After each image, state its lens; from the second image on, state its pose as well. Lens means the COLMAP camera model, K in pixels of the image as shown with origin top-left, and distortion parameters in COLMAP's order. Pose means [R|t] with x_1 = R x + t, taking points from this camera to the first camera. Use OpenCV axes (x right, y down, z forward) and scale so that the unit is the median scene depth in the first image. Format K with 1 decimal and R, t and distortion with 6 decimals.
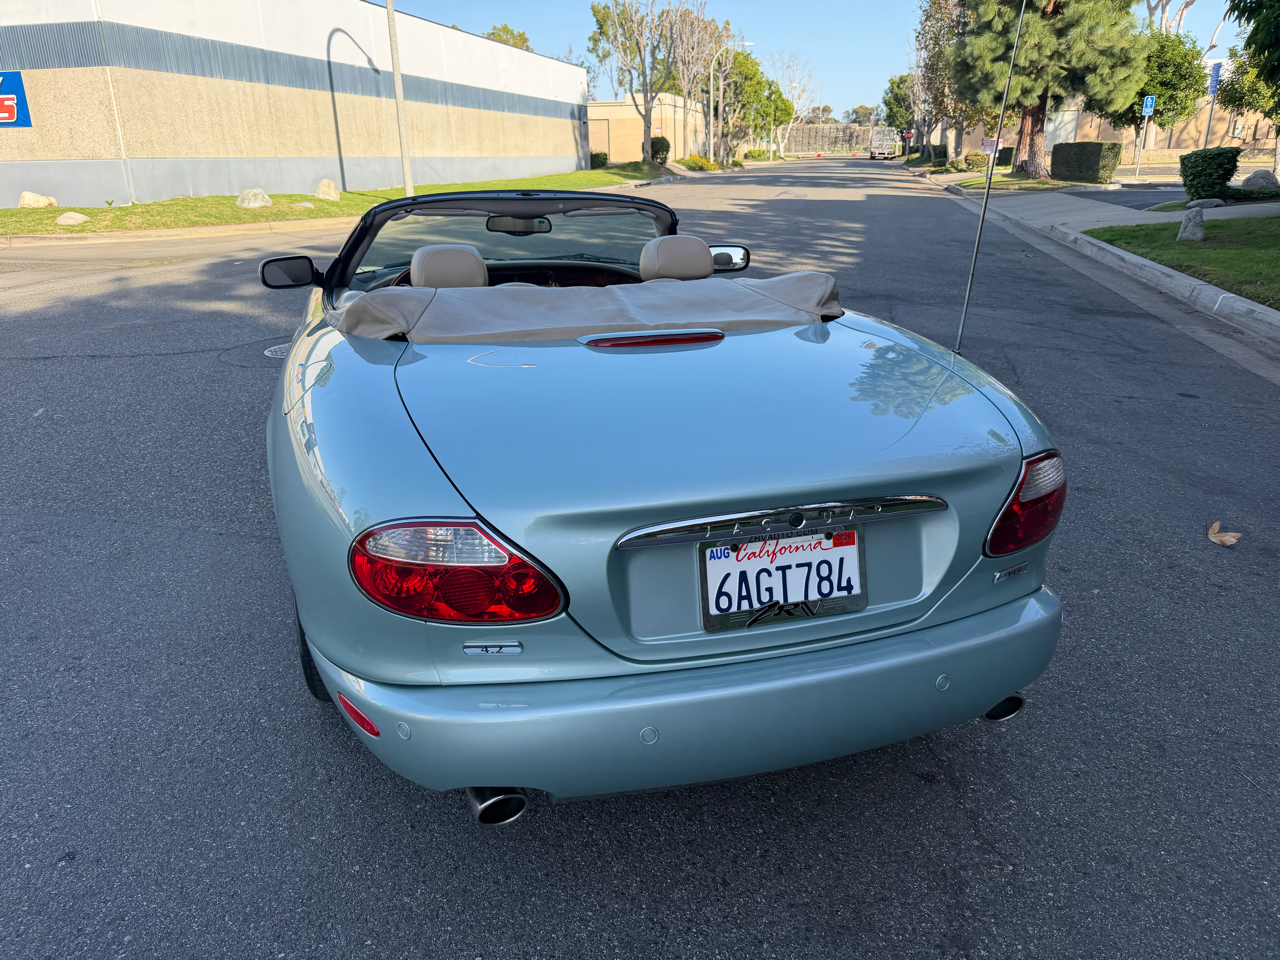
lens RADIAL K [[908.1, 0, 644.9], [0, 908.1, 484.7], [0, 0, 1]] dist [0.007222, -0.018757]
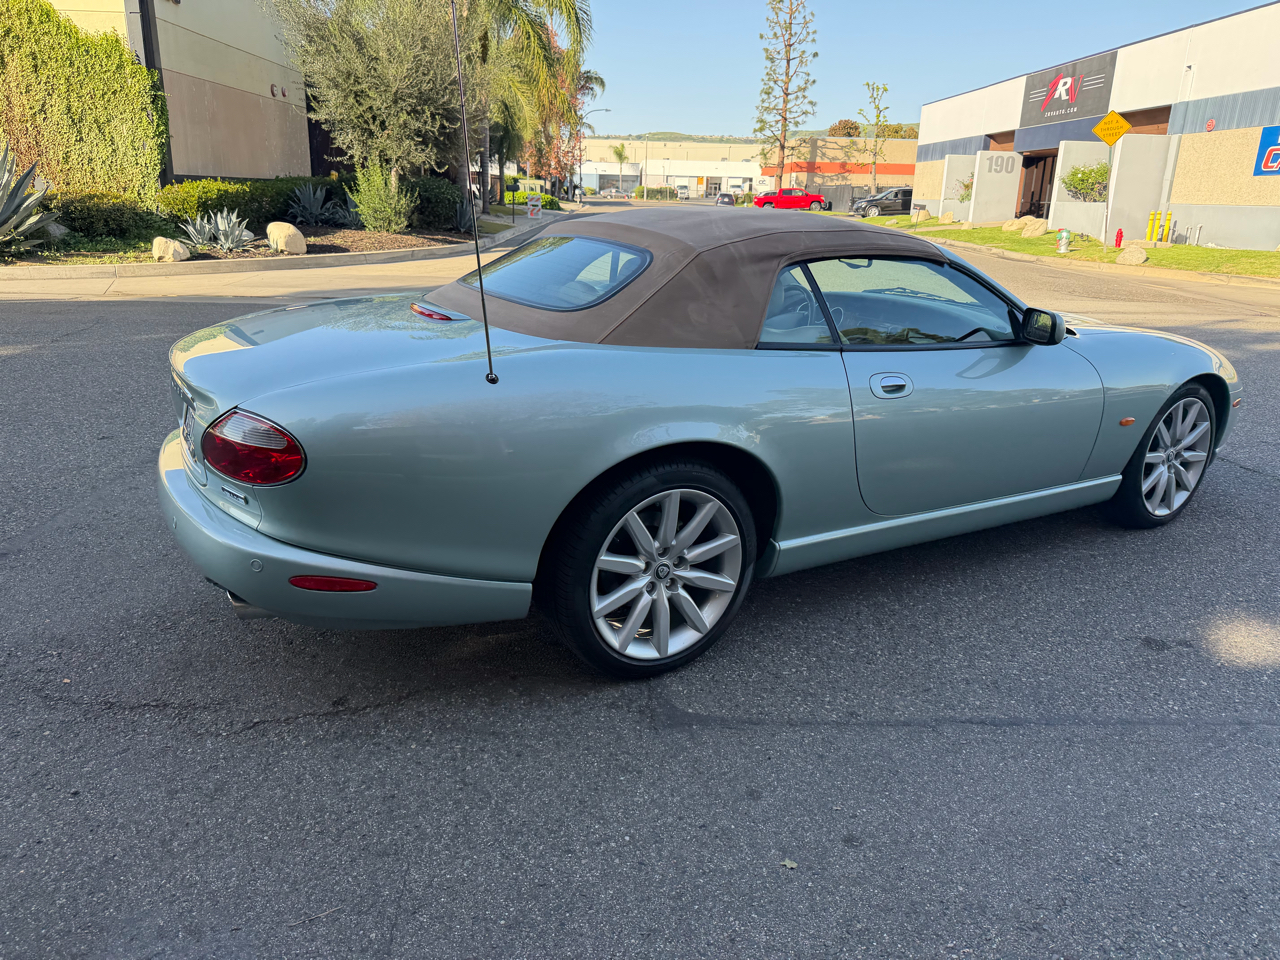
lens RADIAL K [[897.9, 0, 640.8], [0, 897.9, 477.3], [0, 0, 1]] dist [0.000785, -0.008864]
pose [[0.242913, 0.310172, -0.919123, 0.109123], [-0.356451, 0.909756, 0.212806, -0.025739], [0.902184, 0.275929, 0.331553, 0.069769]]
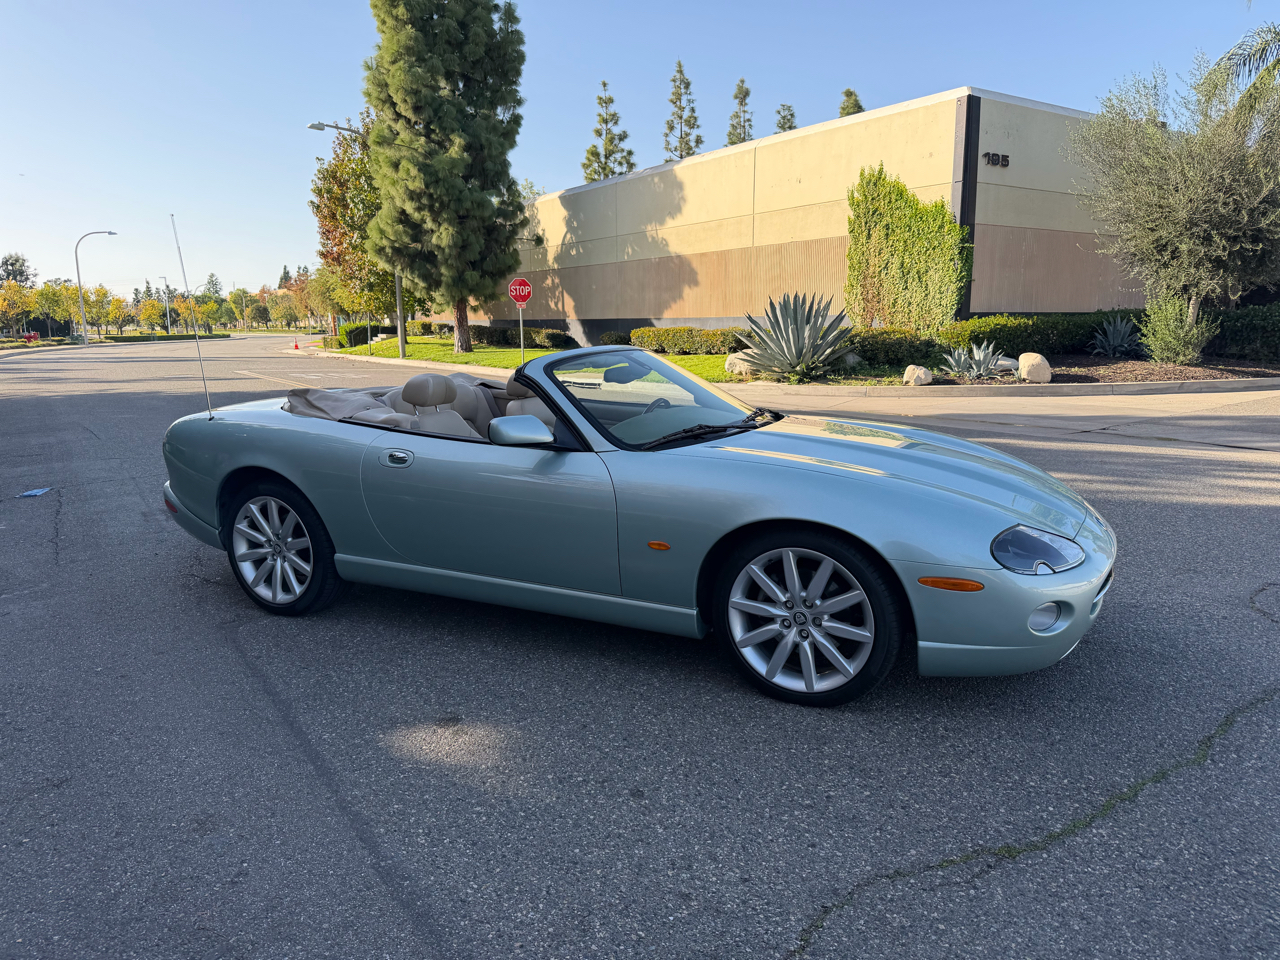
lens RADIAL K [[897.9, 0, 640.8], [0, 897.9, 477.3], [0, 0, 1]] dist [0.000785, -0.008864]
pose [[-0.692885, 0.143572, -0.706610, 0.090632], [-0.224346, 0.888409, 0.400499, -0.085186], [0.685259, 0.436024, -0.583355, 0.235540]]
